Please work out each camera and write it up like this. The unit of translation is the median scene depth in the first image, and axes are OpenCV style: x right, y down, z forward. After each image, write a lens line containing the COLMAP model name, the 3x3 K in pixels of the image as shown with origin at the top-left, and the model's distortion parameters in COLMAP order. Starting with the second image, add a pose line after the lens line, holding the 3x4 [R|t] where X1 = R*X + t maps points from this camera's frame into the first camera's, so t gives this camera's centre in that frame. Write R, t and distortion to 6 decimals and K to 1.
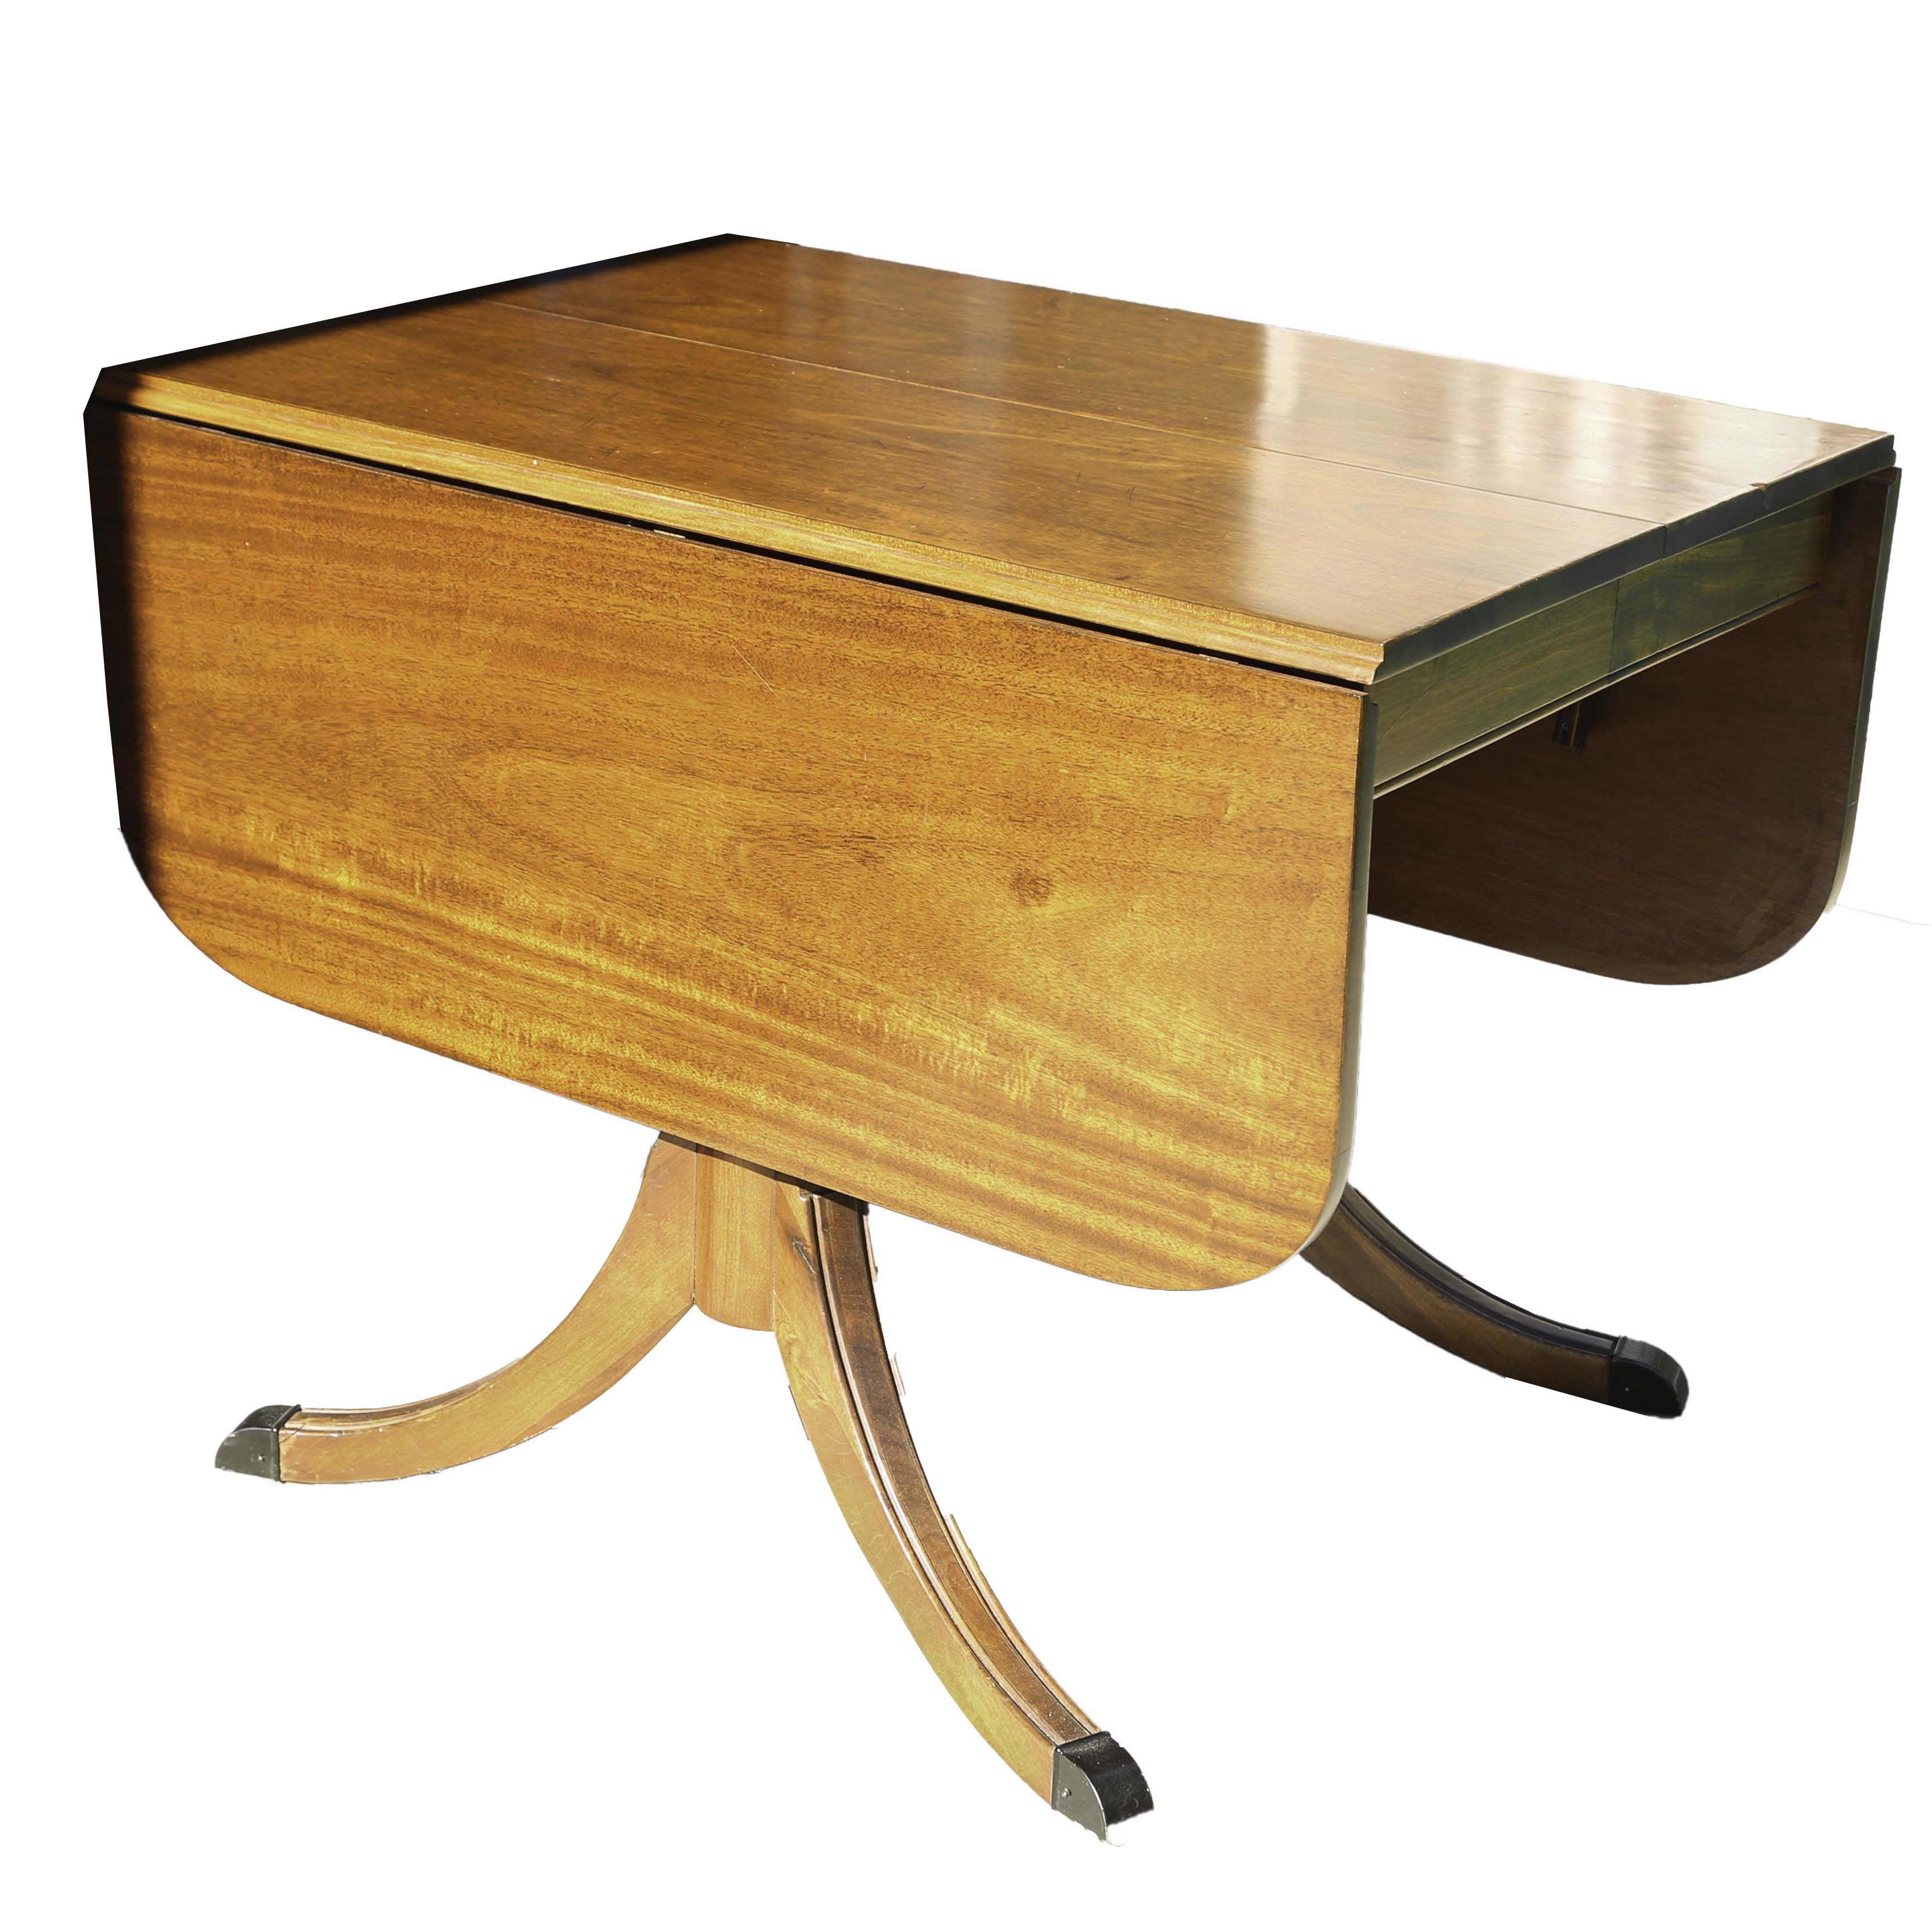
lens RADIAL K [[4016.3, 0, 920.4], [0, 4016.3, 943.3], [0, 0, 1]] dist [0.042305, 0.000000]
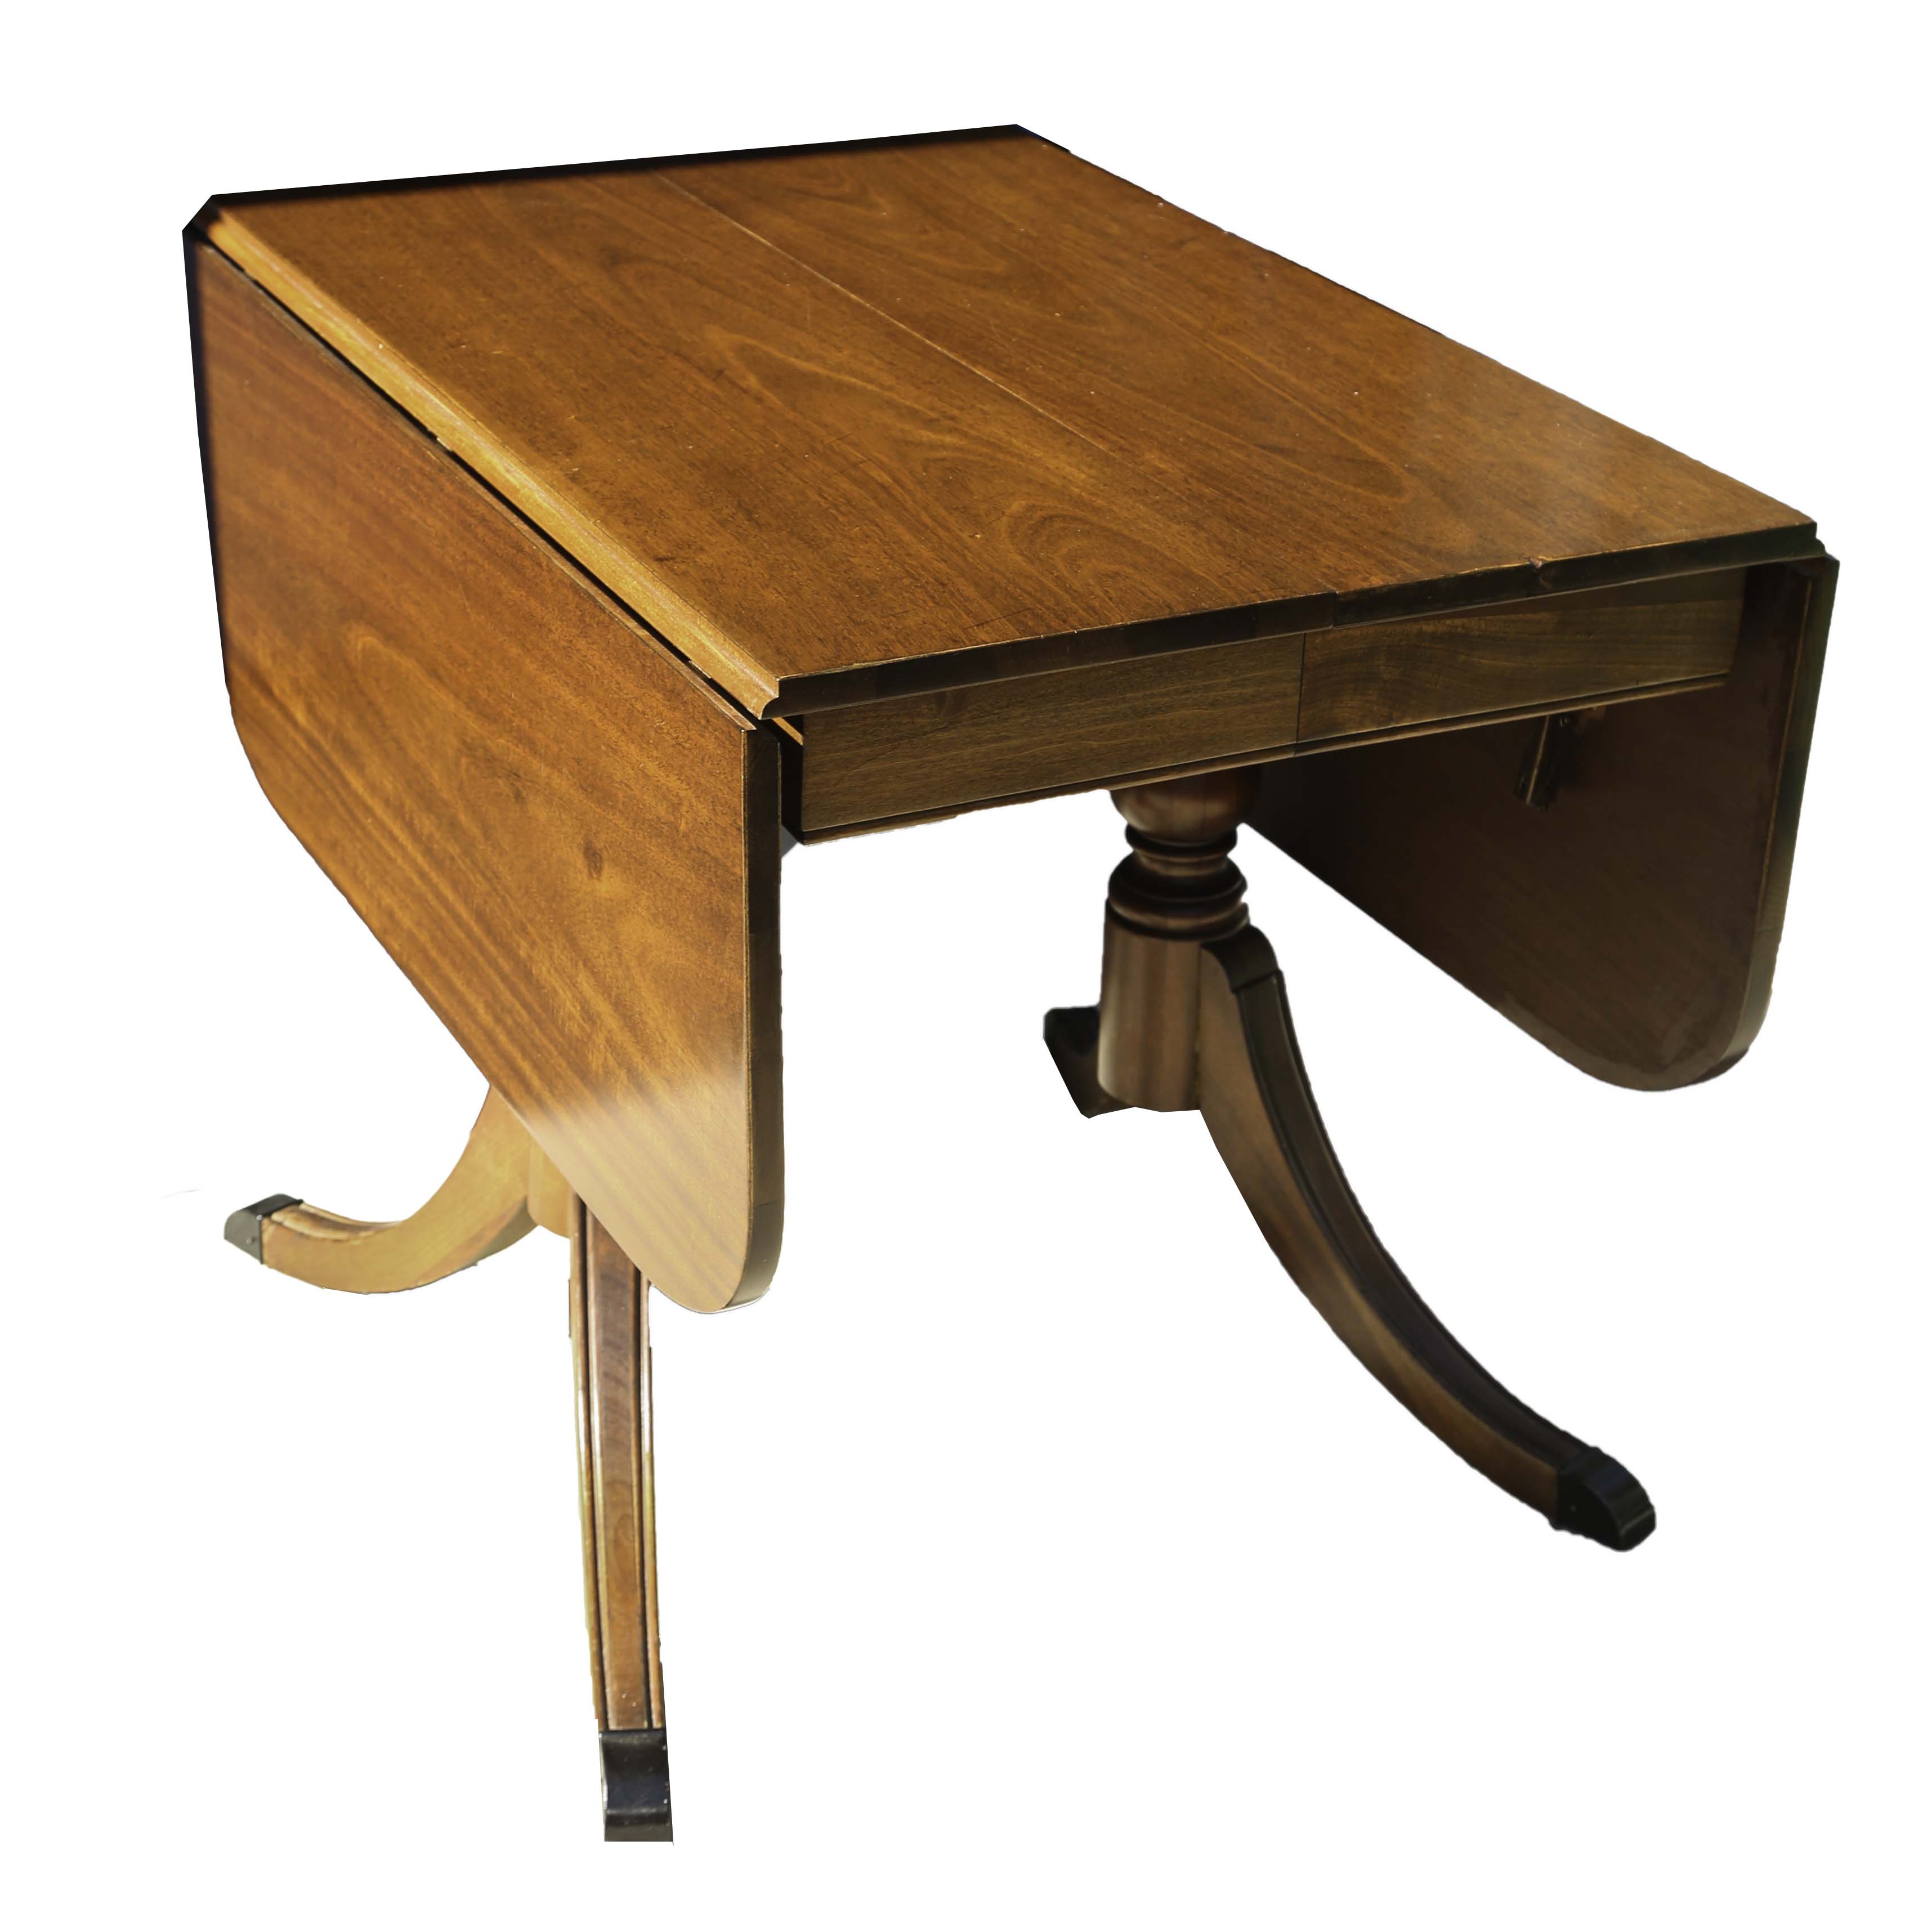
lens RADIAL K [[3787.6, 0, 1033.8], [0, 3787.6, 758.5], [0, 0, 1]] dist [0.058939, 0.000000]
pose [[0.902945, 0.177363, -0.391448, 0.425654], [-0.167485, 0.984075, 0.059546, -0.098306], [0.395776, 0.011795, 0.918271, 0.187164]]
